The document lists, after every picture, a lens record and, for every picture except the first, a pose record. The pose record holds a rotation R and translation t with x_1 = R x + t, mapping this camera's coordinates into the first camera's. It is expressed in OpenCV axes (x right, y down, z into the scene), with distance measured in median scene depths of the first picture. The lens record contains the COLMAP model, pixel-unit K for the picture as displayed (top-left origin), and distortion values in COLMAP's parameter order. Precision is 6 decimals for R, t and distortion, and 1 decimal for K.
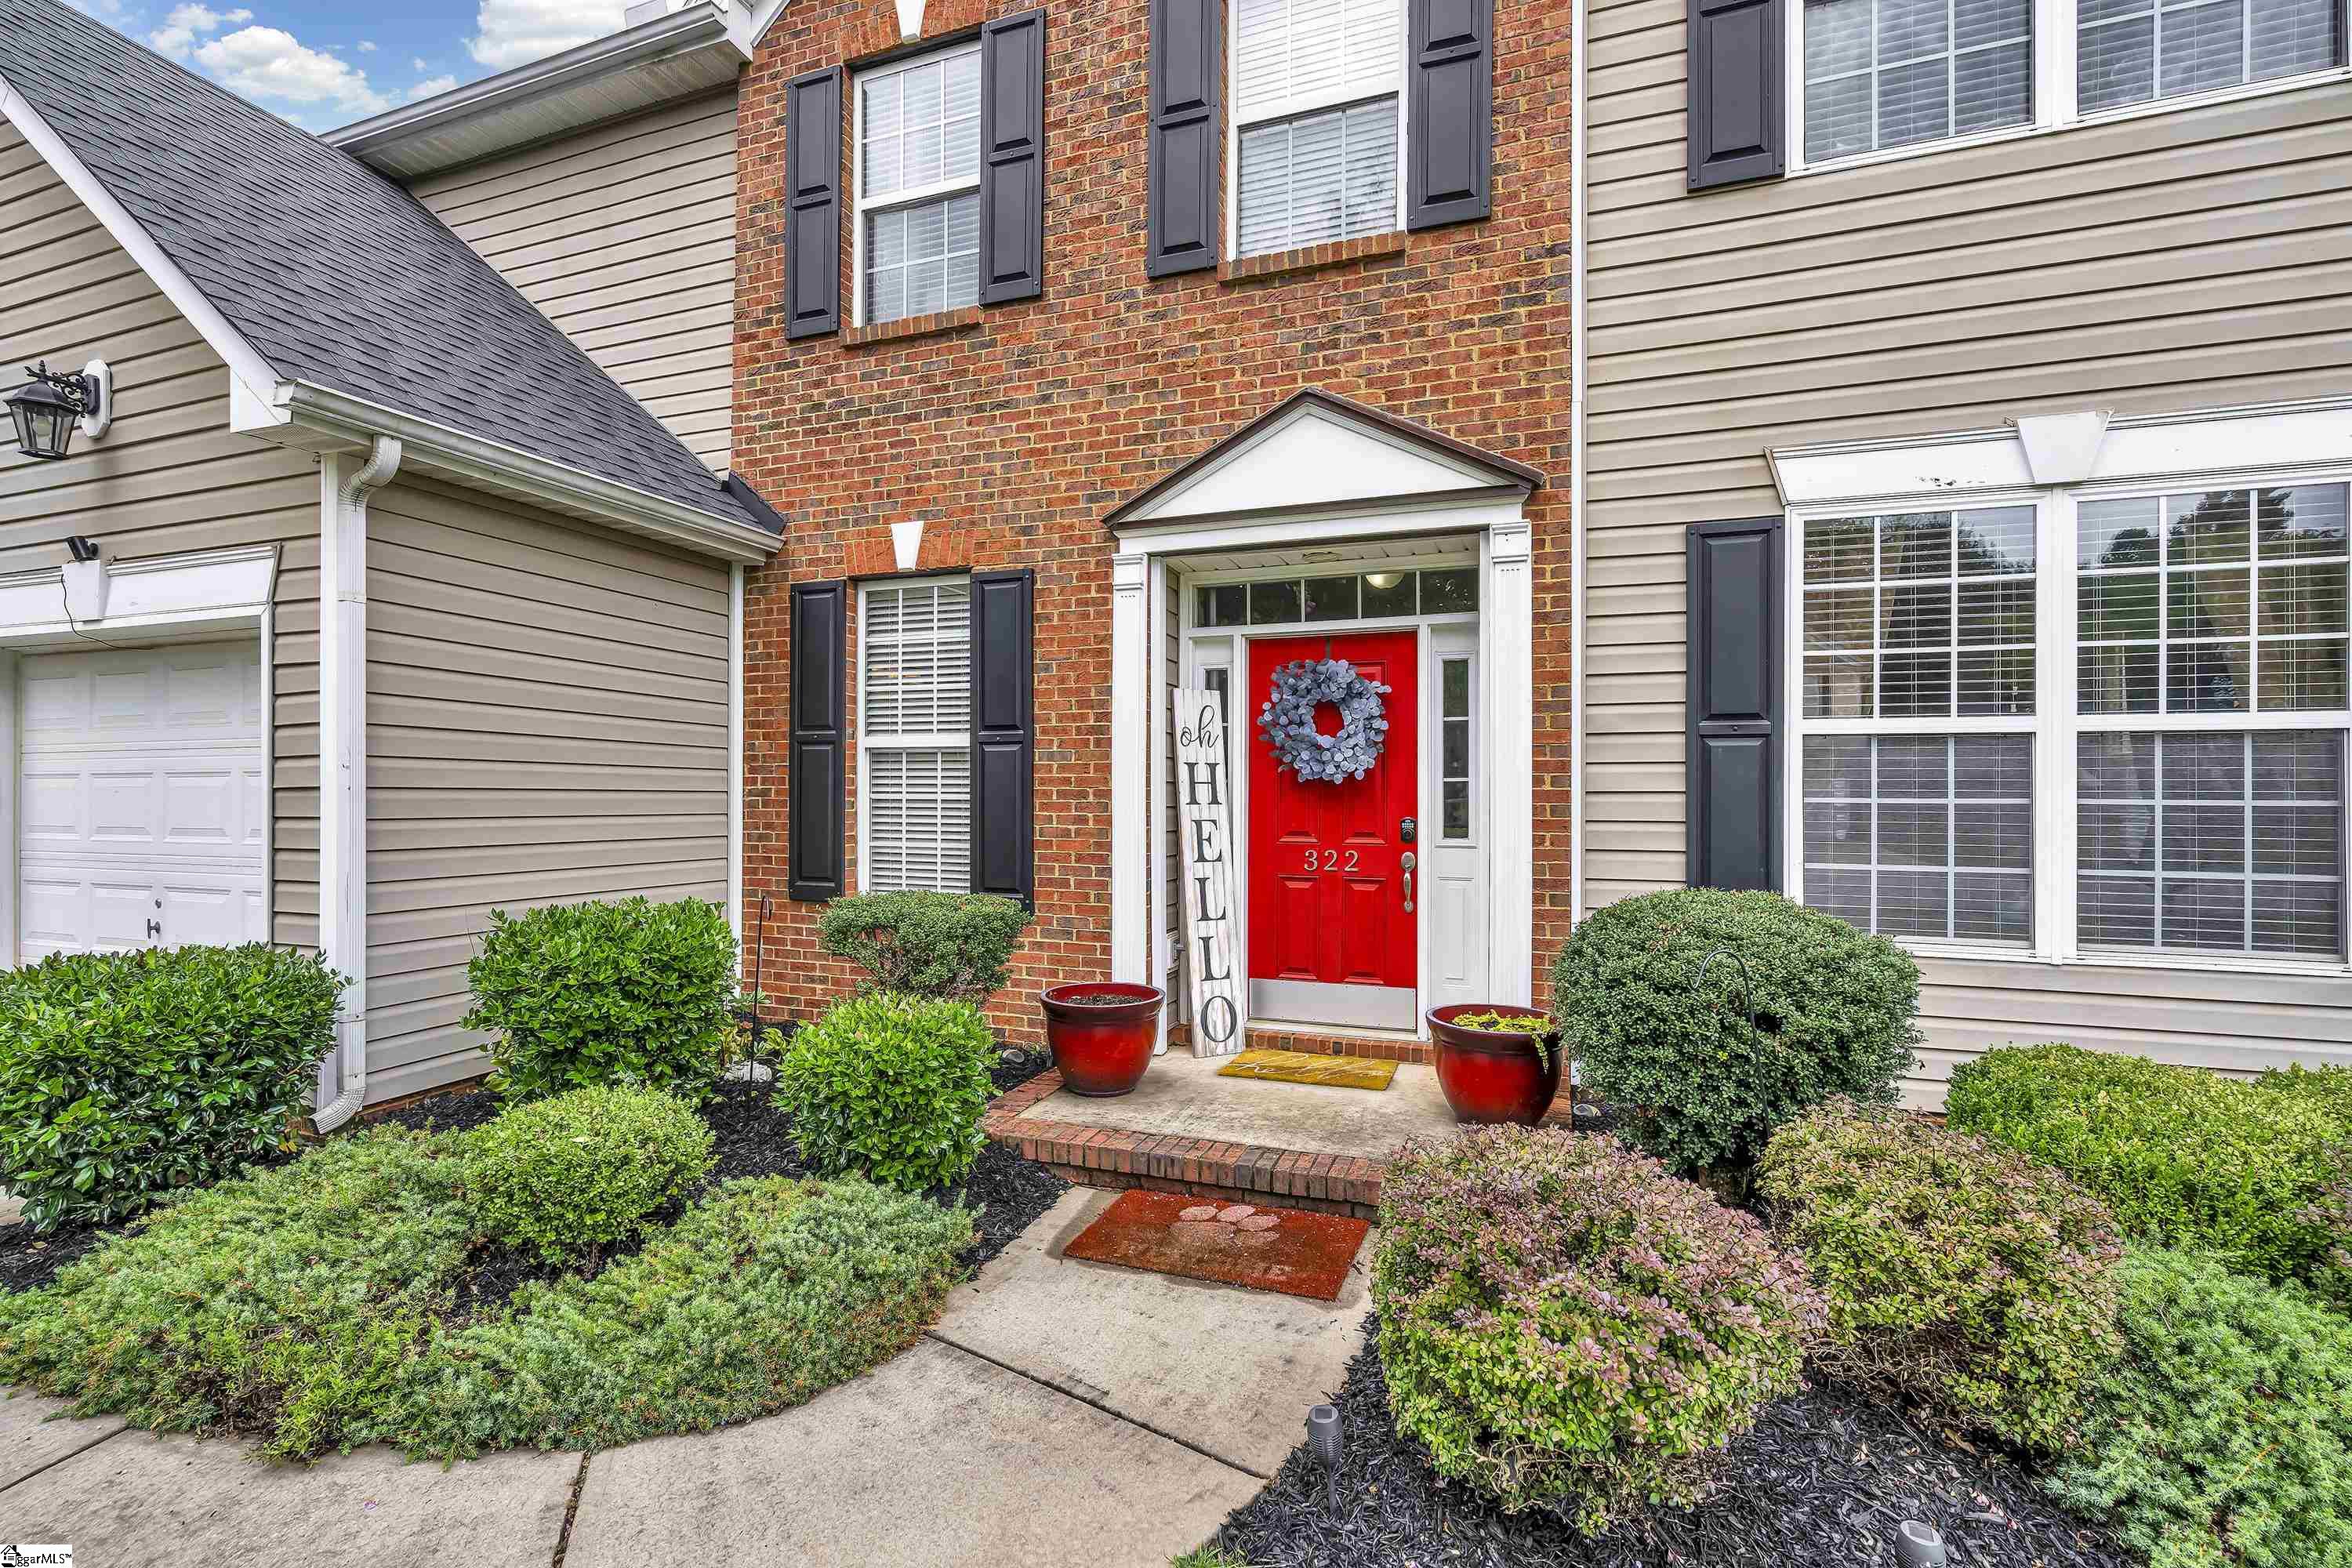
lens RADIAL K [[1056.7, 0, 1172.5], [0, 1056.7, 786.6], [0, 0, 1]] dist [-0.002279, 0.000285]
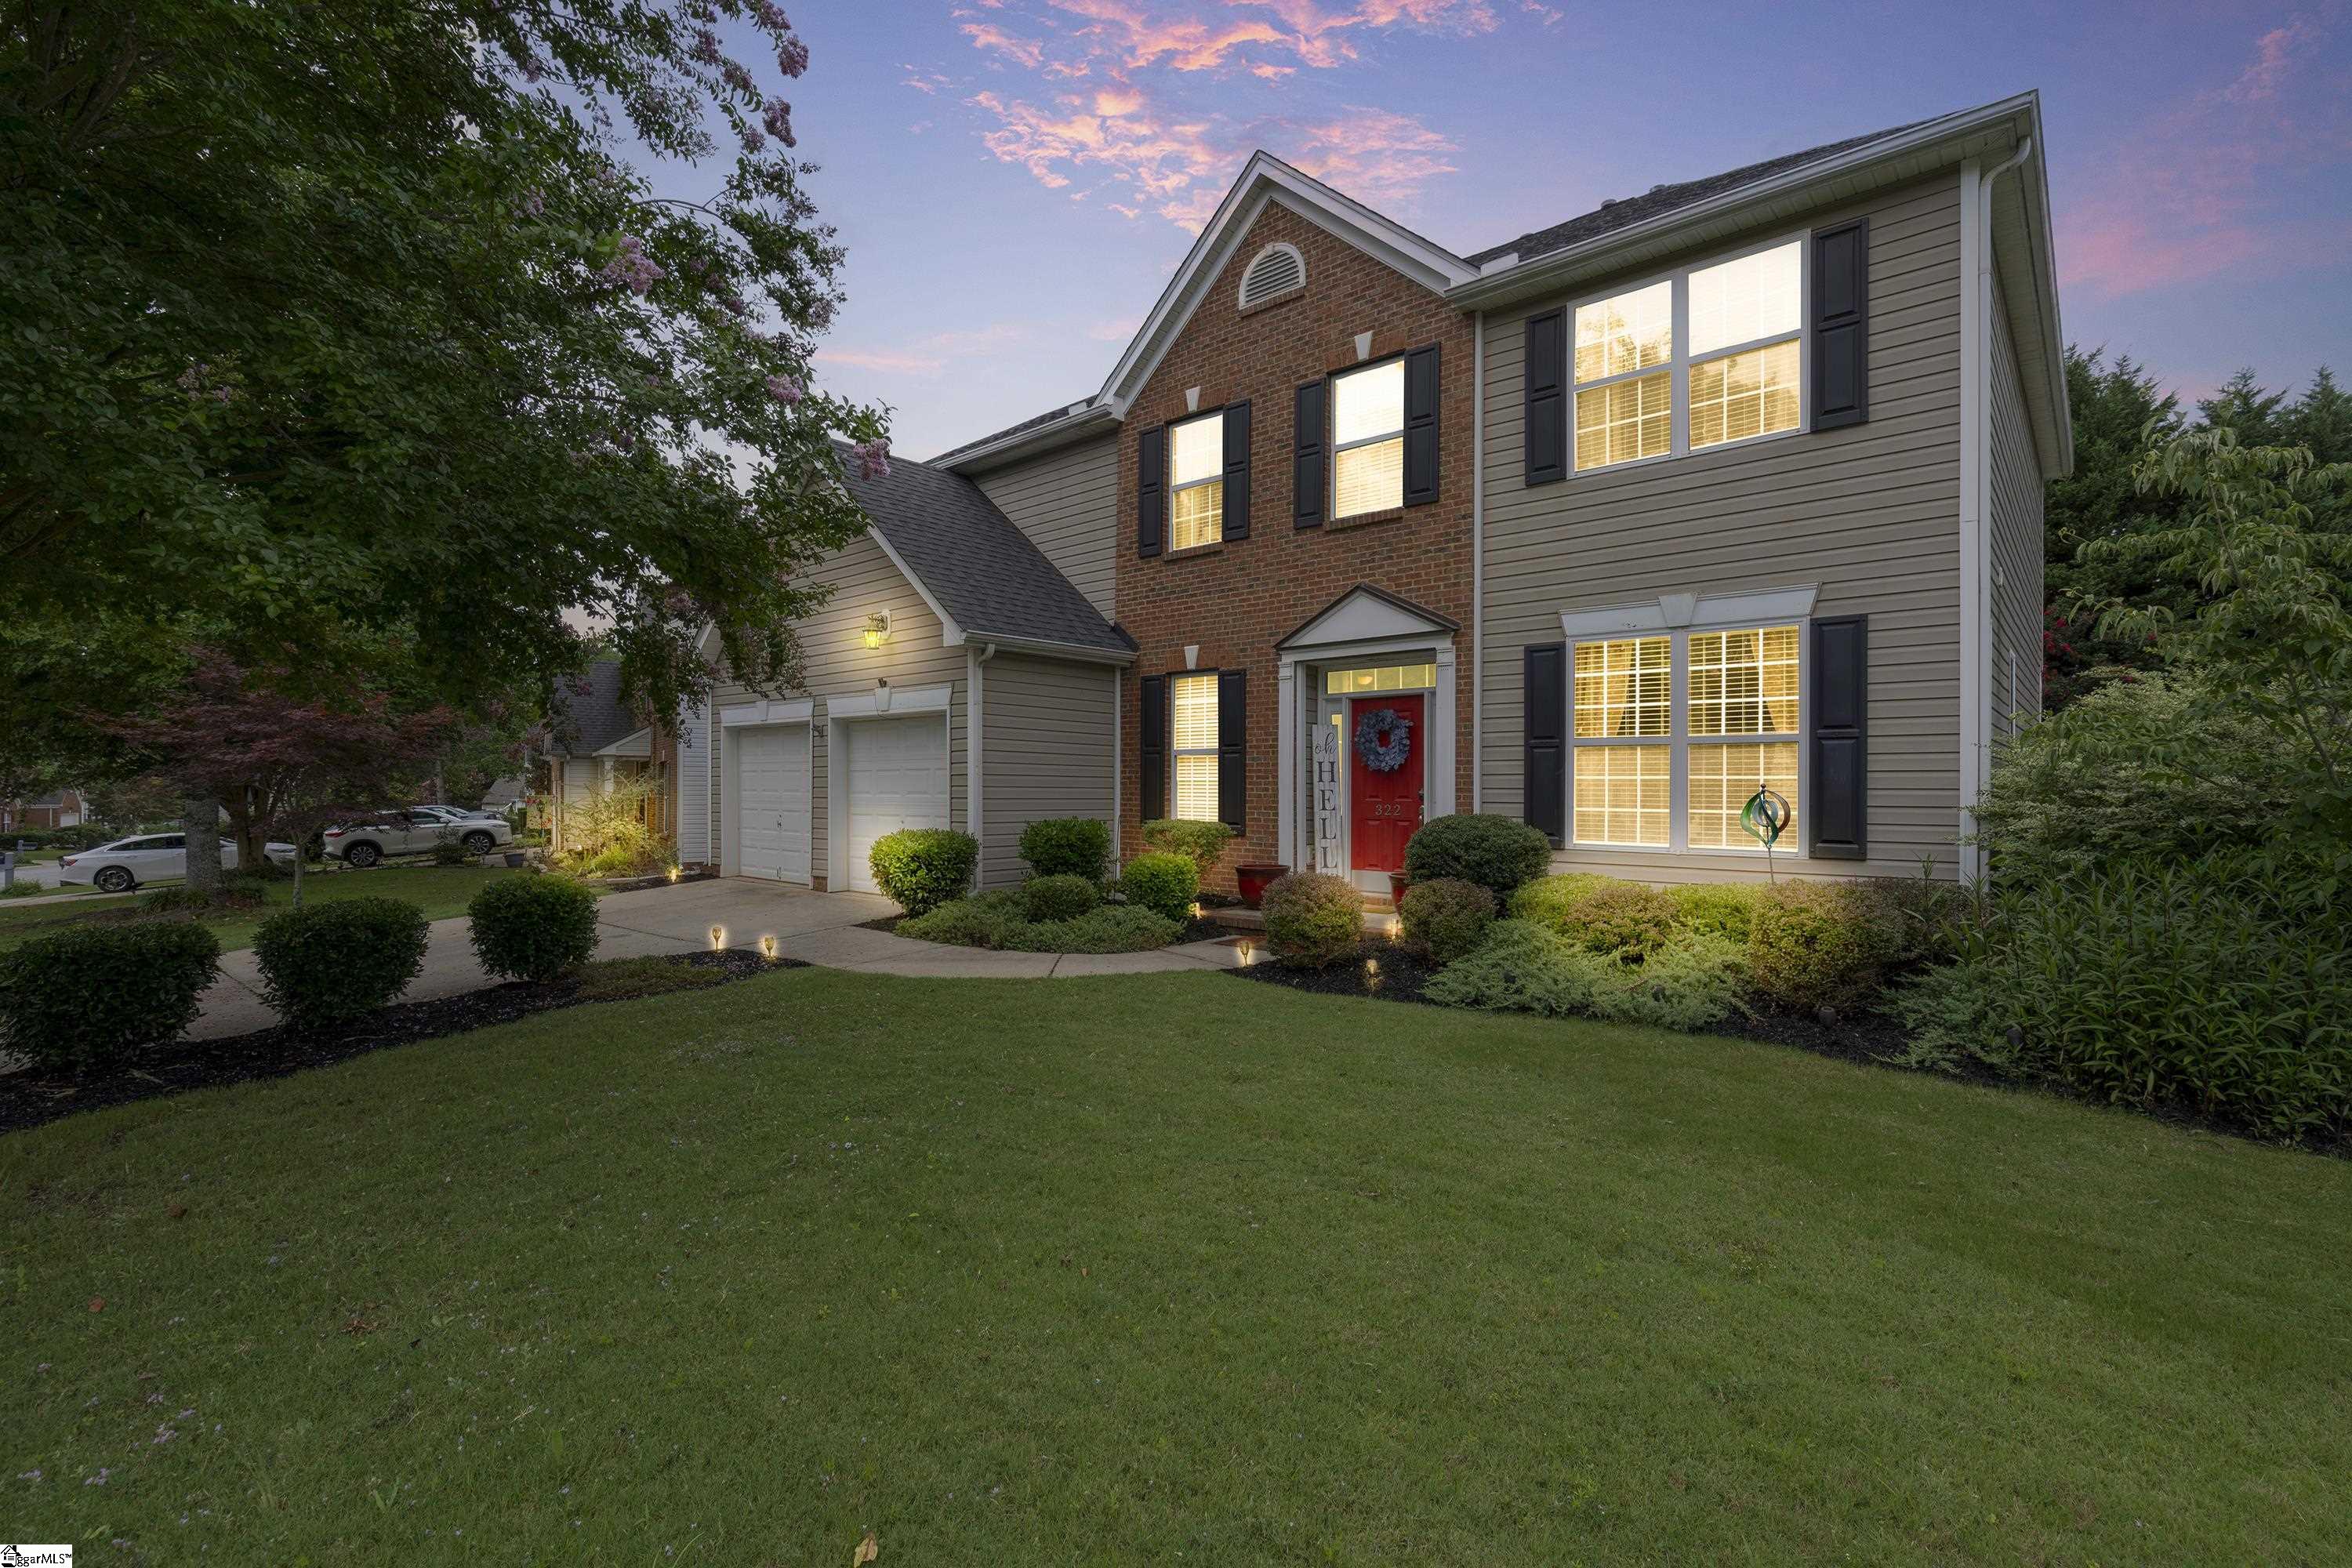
lens RADIAL K [[1056.7, 0, 1172.5], [0, 1056.7, 786.6], [0, 0, 1]] dist [-0.002279, 0.000285]
pose [[0.930336, 0.000029, -0.366707, 0.516113], [0.001276, 0.999994, 0.003315, 0.018995], [0.366705, -0.003552, 0.930330, -1.023654]]
